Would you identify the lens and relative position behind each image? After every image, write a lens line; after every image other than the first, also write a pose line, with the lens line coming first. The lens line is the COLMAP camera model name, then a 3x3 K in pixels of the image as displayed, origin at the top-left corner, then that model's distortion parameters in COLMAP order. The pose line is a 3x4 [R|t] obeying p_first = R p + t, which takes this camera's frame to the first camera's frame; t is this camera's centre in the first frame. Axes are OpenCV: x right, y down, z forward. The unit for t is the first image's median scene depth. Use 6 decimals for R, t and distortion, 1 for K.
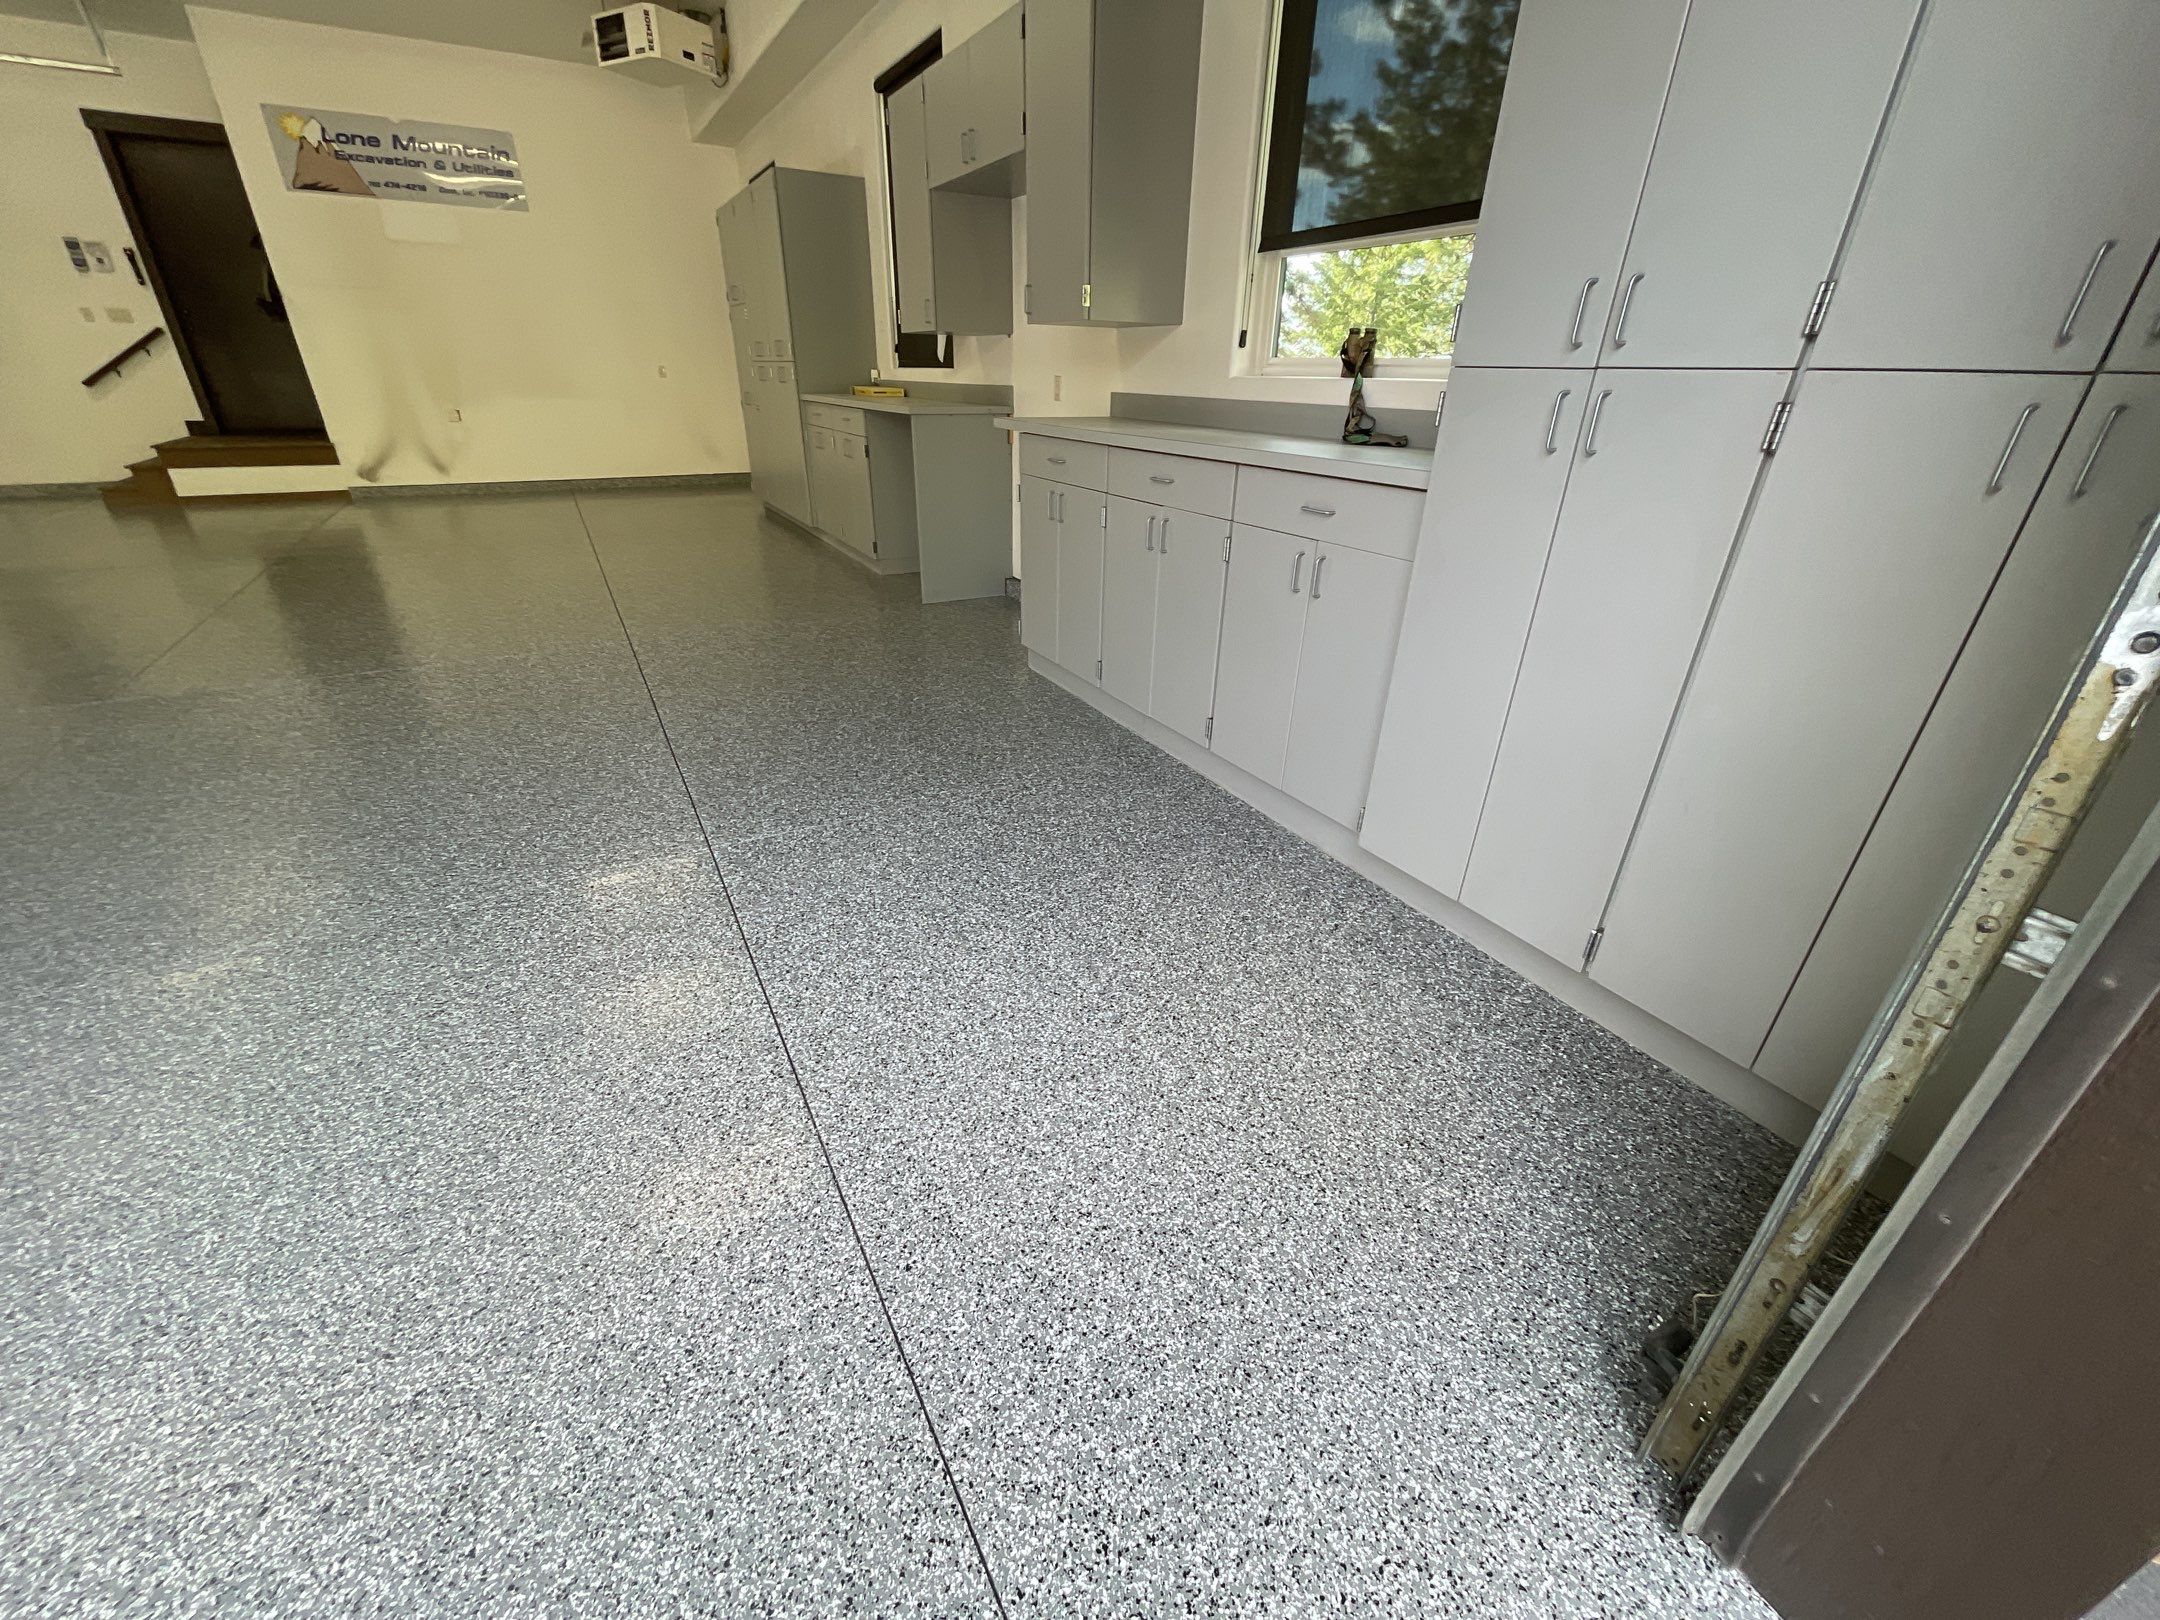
lens RADIAL K [[866.1, 0, 1075.1], [0, 866.1, 814.0], [0, 0, 1]] dist [-0.003190, 0.000040]
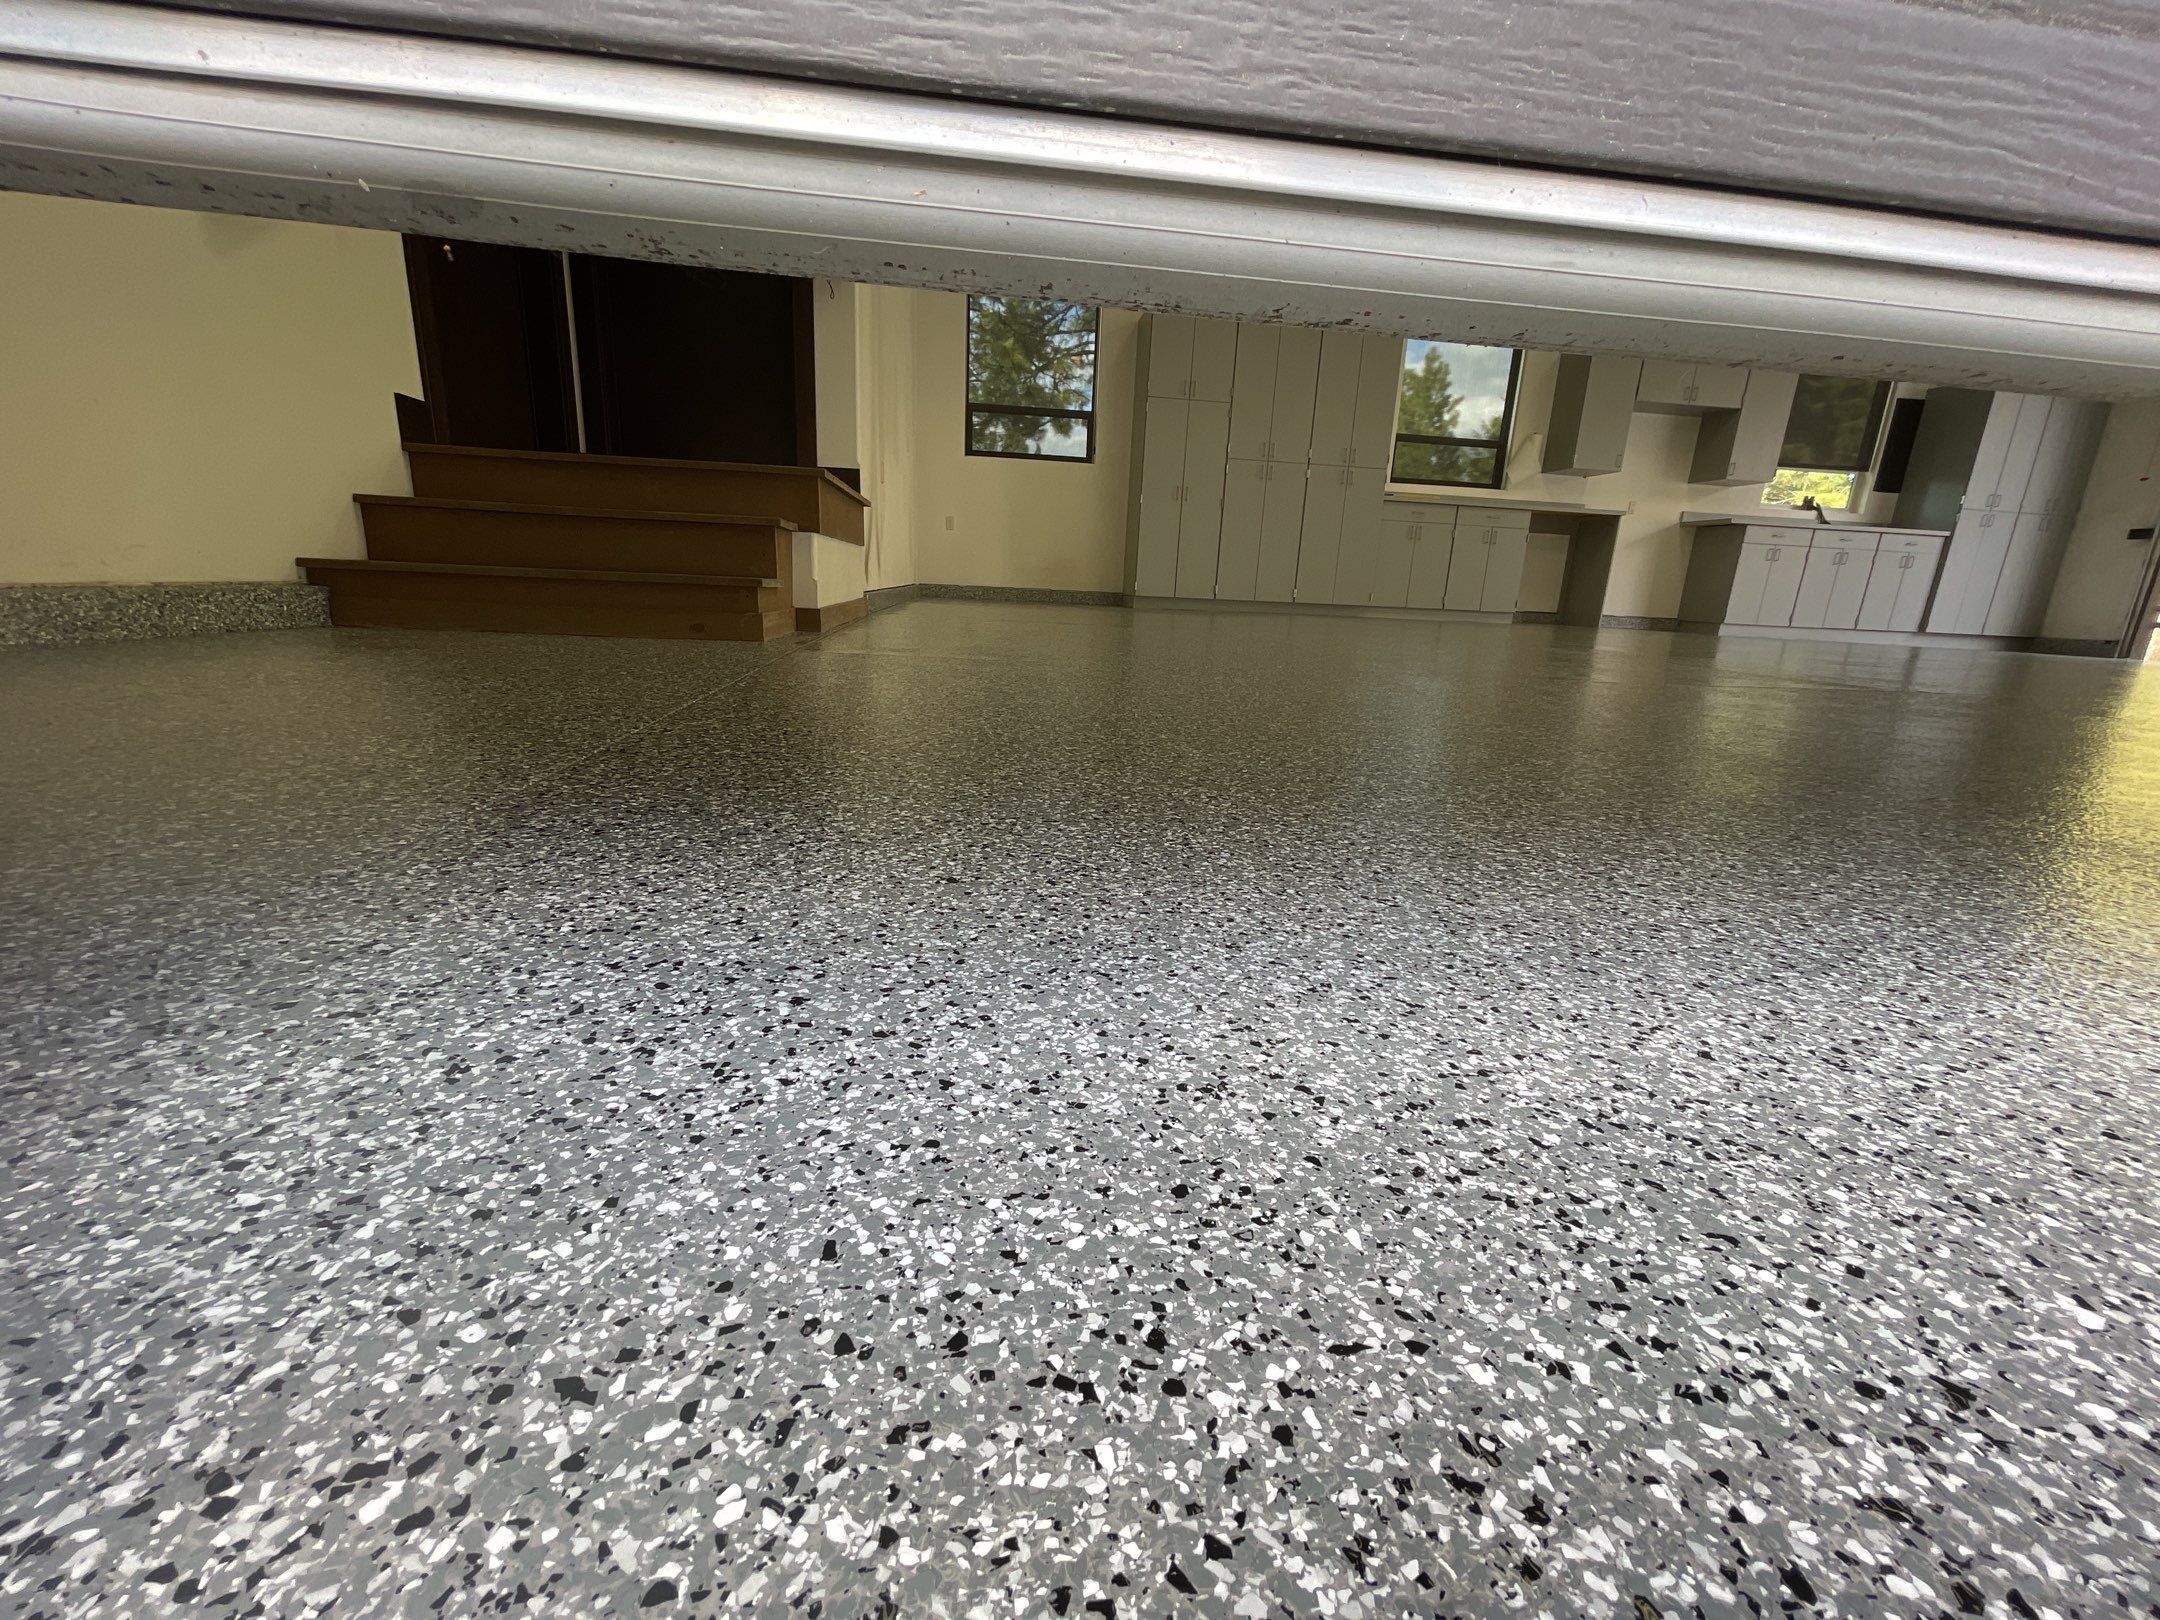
lens RADIAL K [[866.1, 0, 1076.2], [0, 866.1, 817.5], [0, 0, 1]] dist [-0.003190, 0.000040]
pose [[0.395384, -0.242374, 0.885961, -2.386178], [0.384069, 0.919812, 0.080233, -0.486713], [-0.834364, 0.308547, 0.456767, 1.366927]]
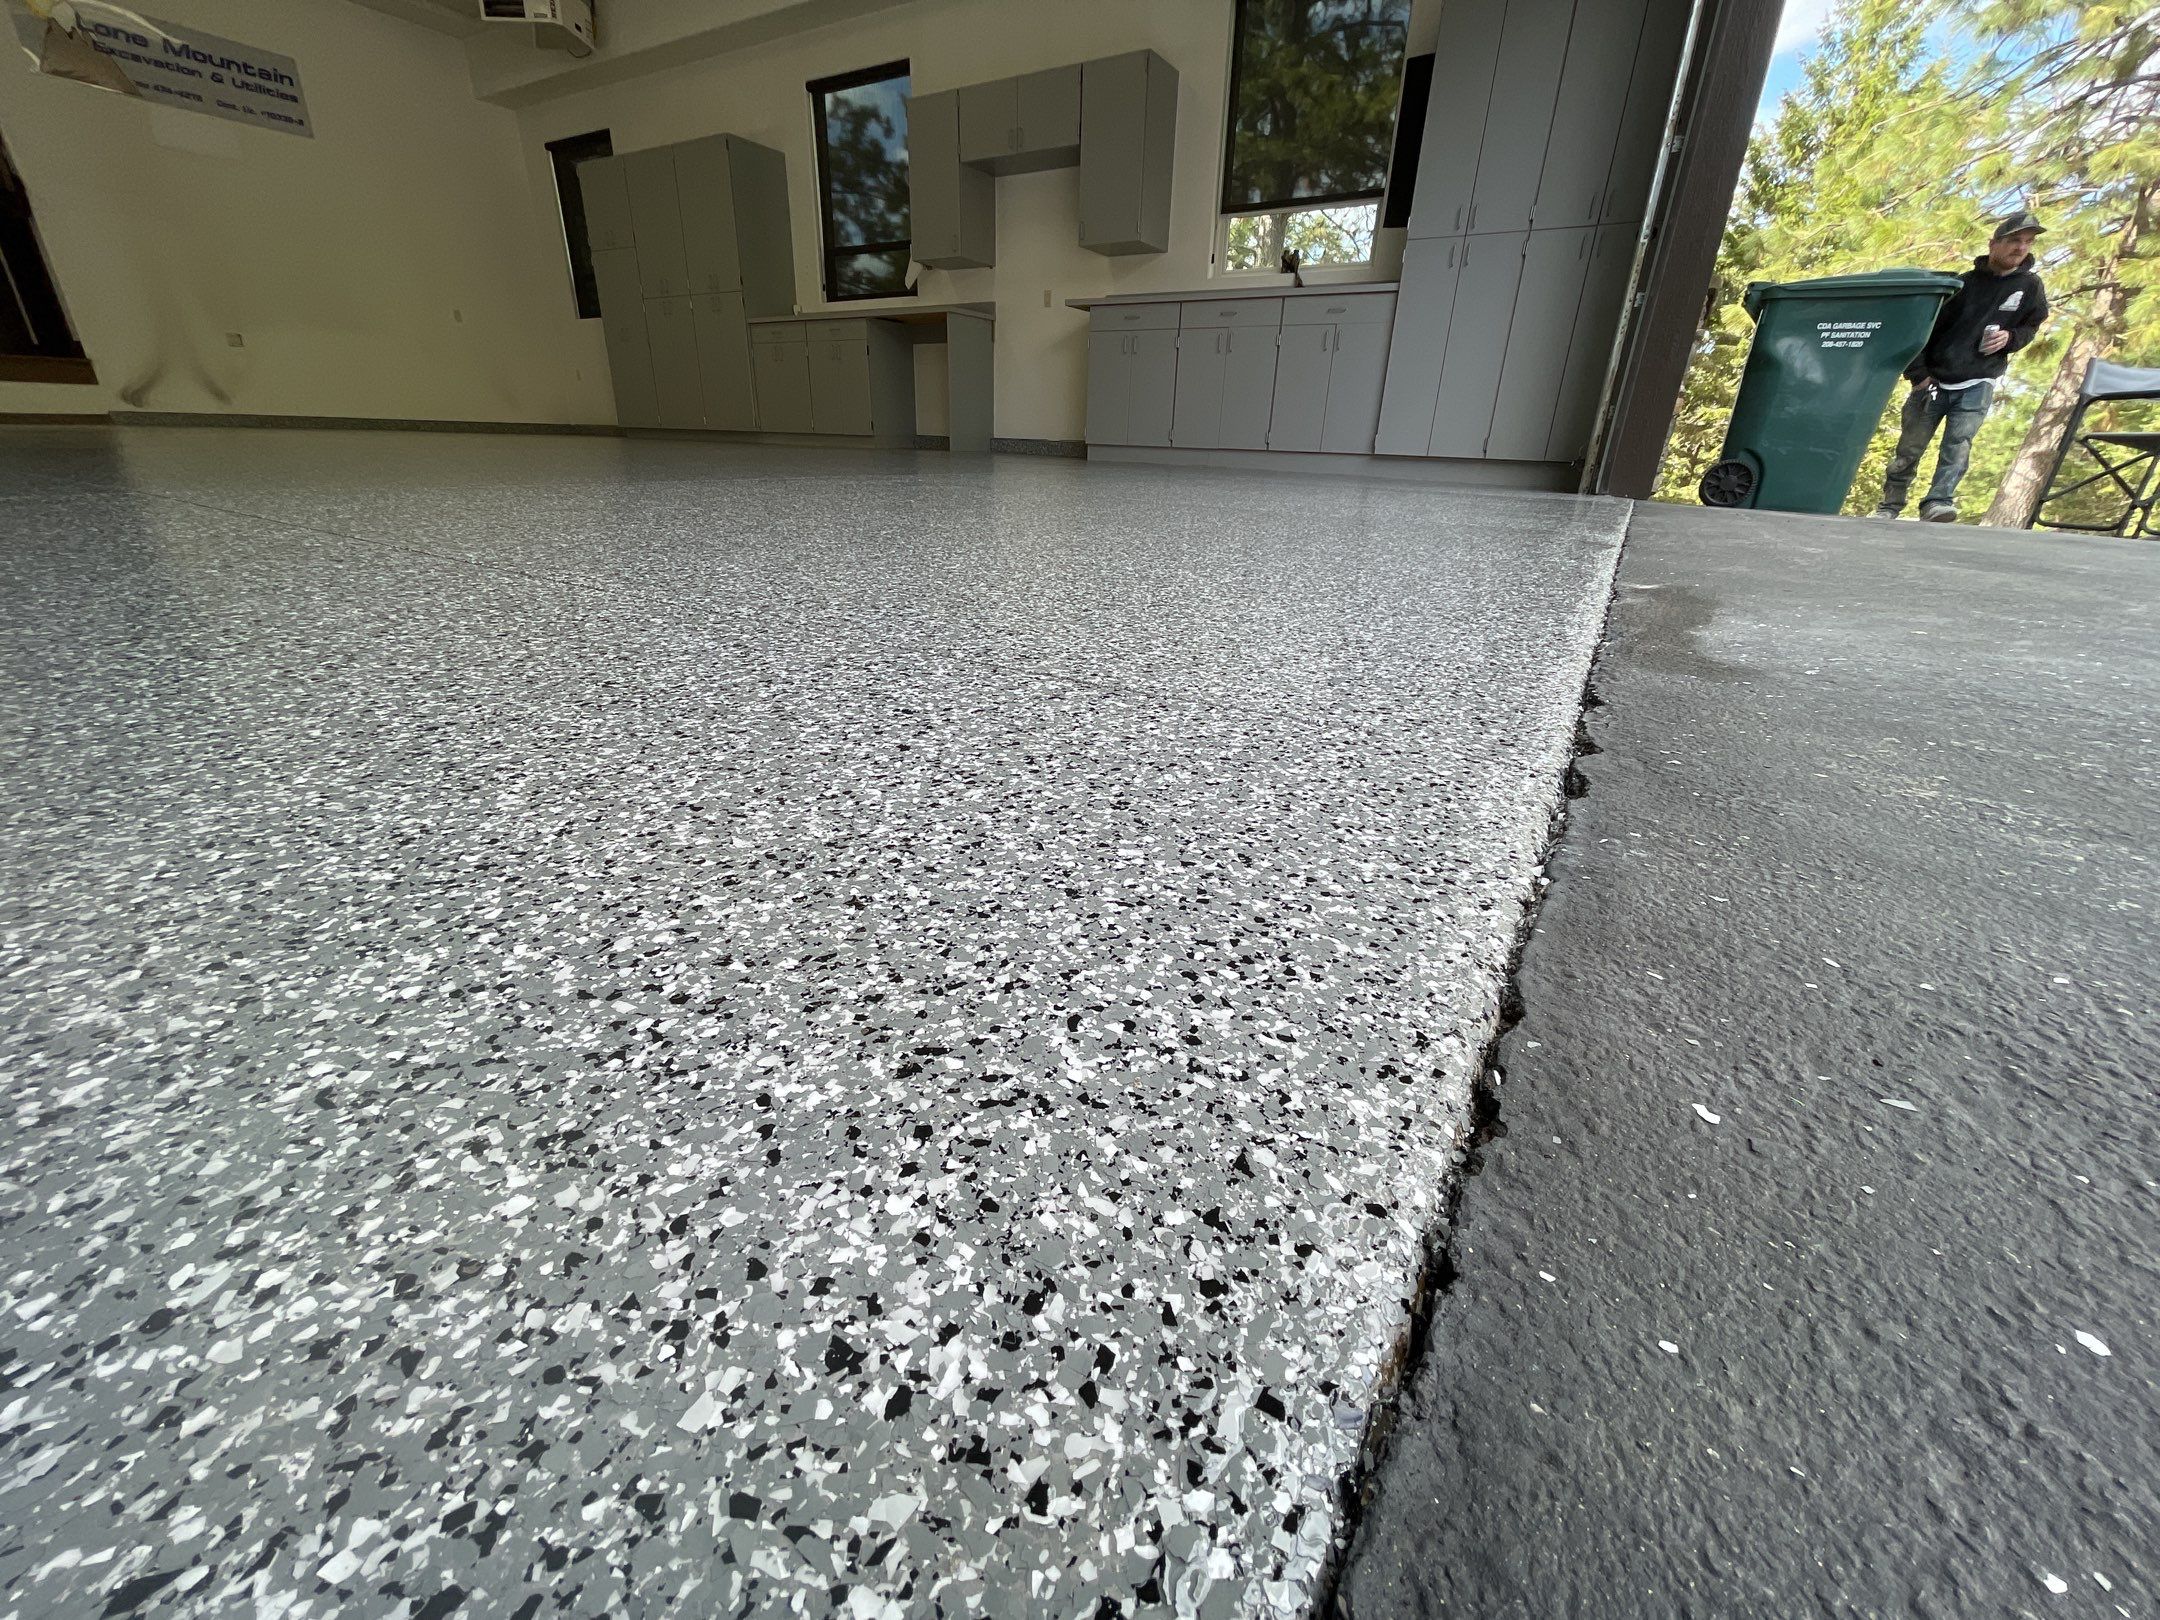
lens RADIAL K [[866.1, 0, 1072.9], [0, 866.1, 811.9], [0, 0, 1]] dist [-0.003190, 0.000040]
pose [[0.878414, -0.180690, 0.442426, -0.836588], [0.204010, 0.978955, -0.005241, 0.434221], [-0.432168, 0.094863, 0.896790, -0.337929]]
